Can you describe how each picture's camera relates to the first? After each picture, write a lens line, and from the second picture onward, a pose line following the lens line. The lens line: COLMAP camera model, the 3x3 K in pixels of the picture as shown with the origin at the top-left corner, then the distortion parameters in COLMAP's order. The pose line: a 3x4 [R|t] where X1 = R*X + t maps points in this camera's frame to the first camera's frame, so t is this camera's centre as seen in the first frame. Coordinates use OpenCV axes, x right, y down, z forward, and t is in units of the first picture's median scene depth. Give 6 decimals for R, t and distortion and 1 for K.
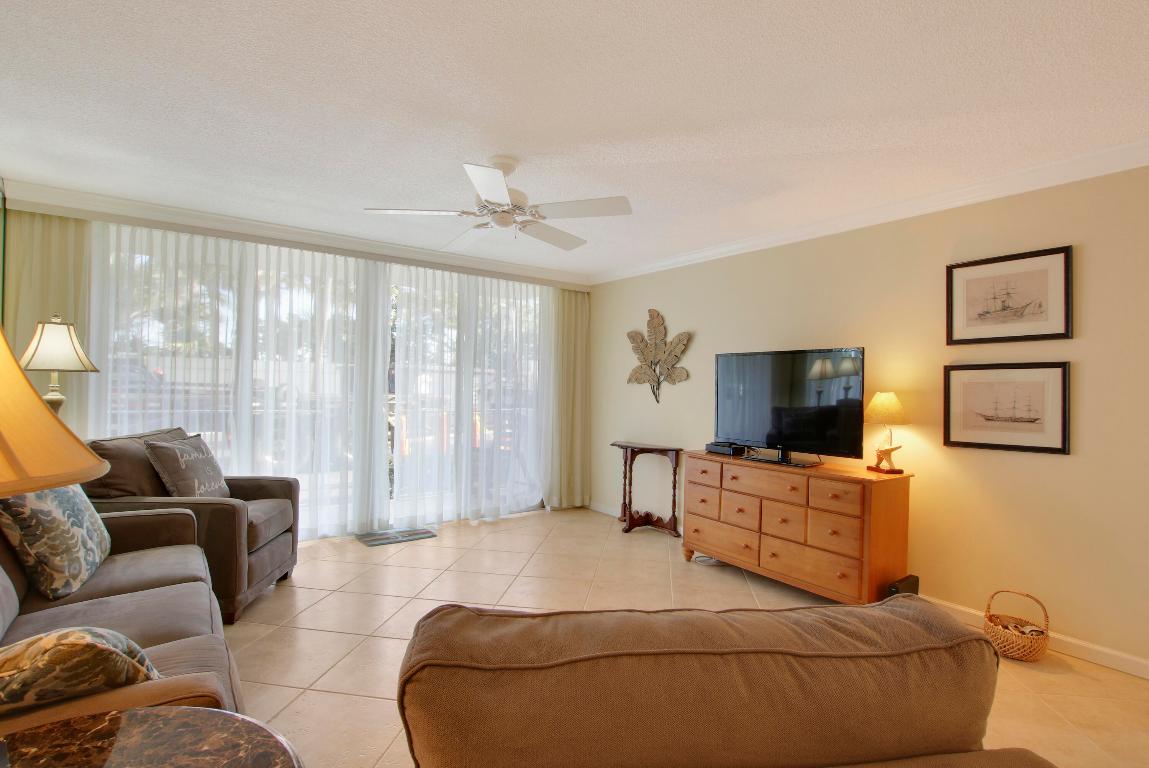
lens RADIAL K [[549.2, 0, 568.5], [0, 549.2, 391.1], [0, 0, 1]] dist [-0.025670, -0.000248]
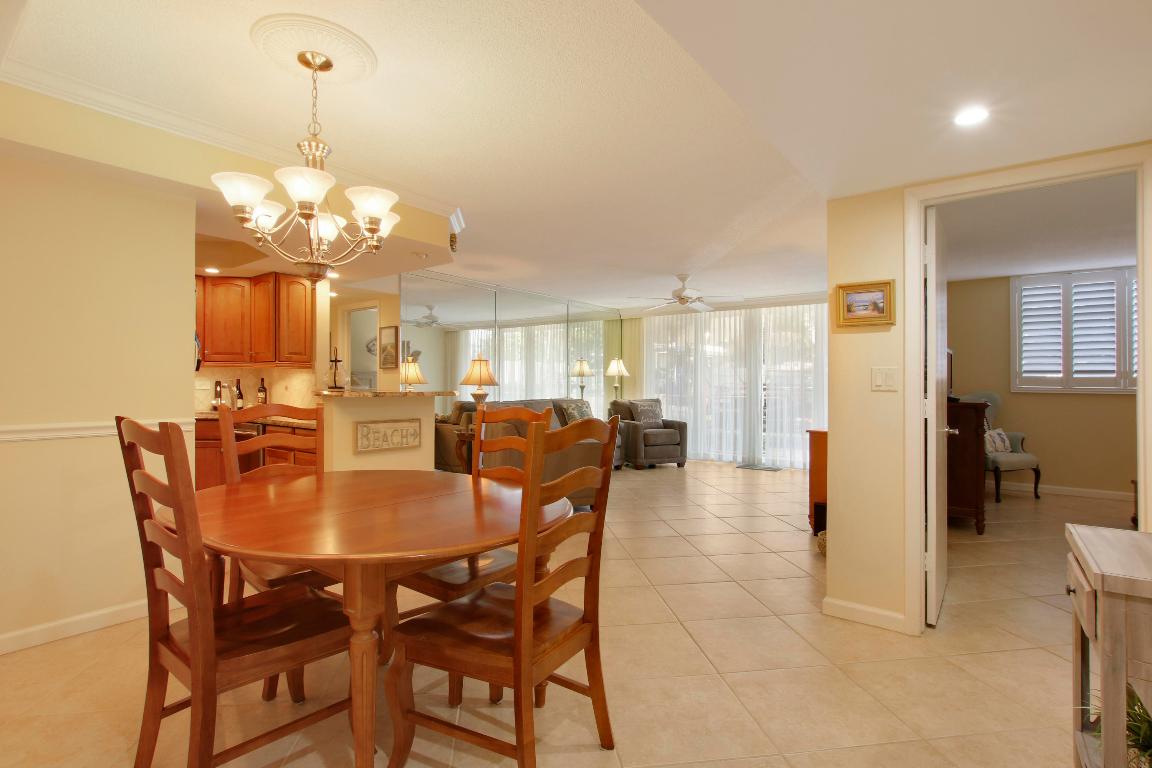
lens RADIAL K [[550.7, 0, 572.8], [0, 550.7, 374.3], [0, 0, 1]] dist [-0.025670, -0.000248]
pose [[0.283427, -0.037938, -0.958243, 1.122046], [-0.006073, 0.999126, -0.041353, 0.046555], [0.958975, 0.017540, 0.282949, -0.042337]]
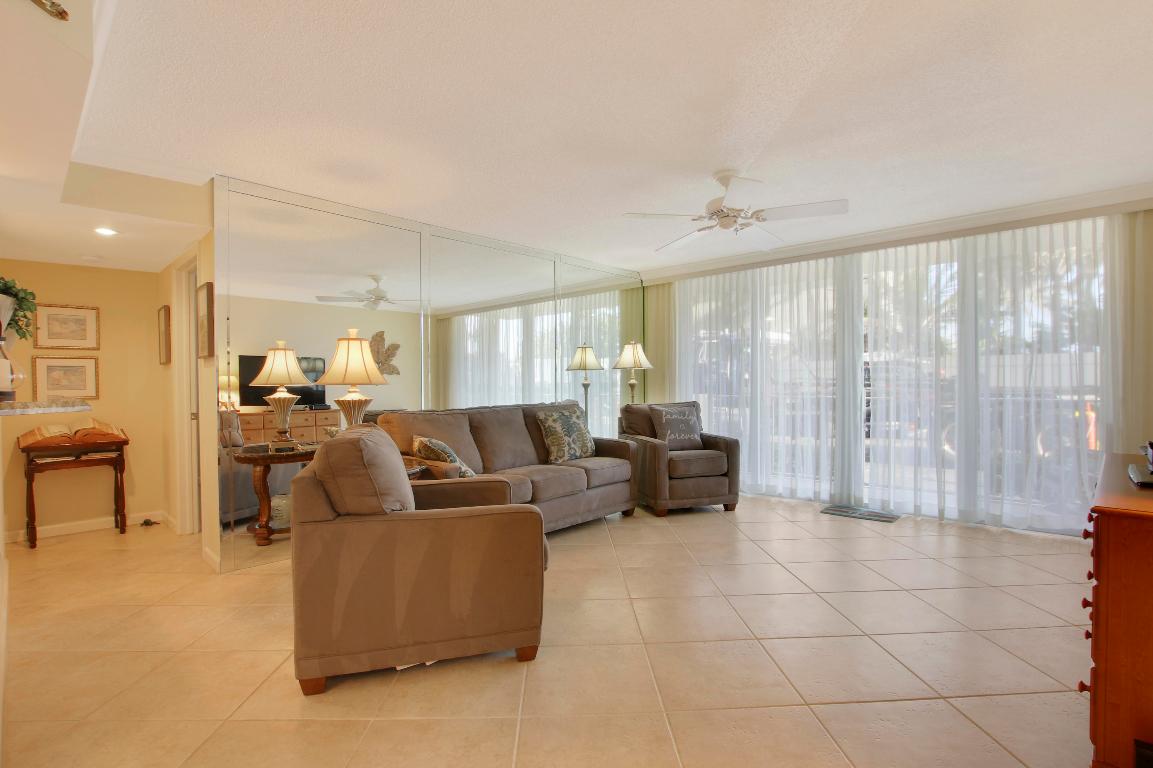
lens RADIAL K [[551.2, 0, 582.1], [0, 551.2, 395.4], [0, 0, 1]] dist [-0.025670, -0.000248]
pose [[0.195509, -0.004039, -0.980693, 0.585433], [0.005740, 0.999979, -0.002974, 0.038475], [0.980685, -0.005048, 0.195529, 0.265669]]
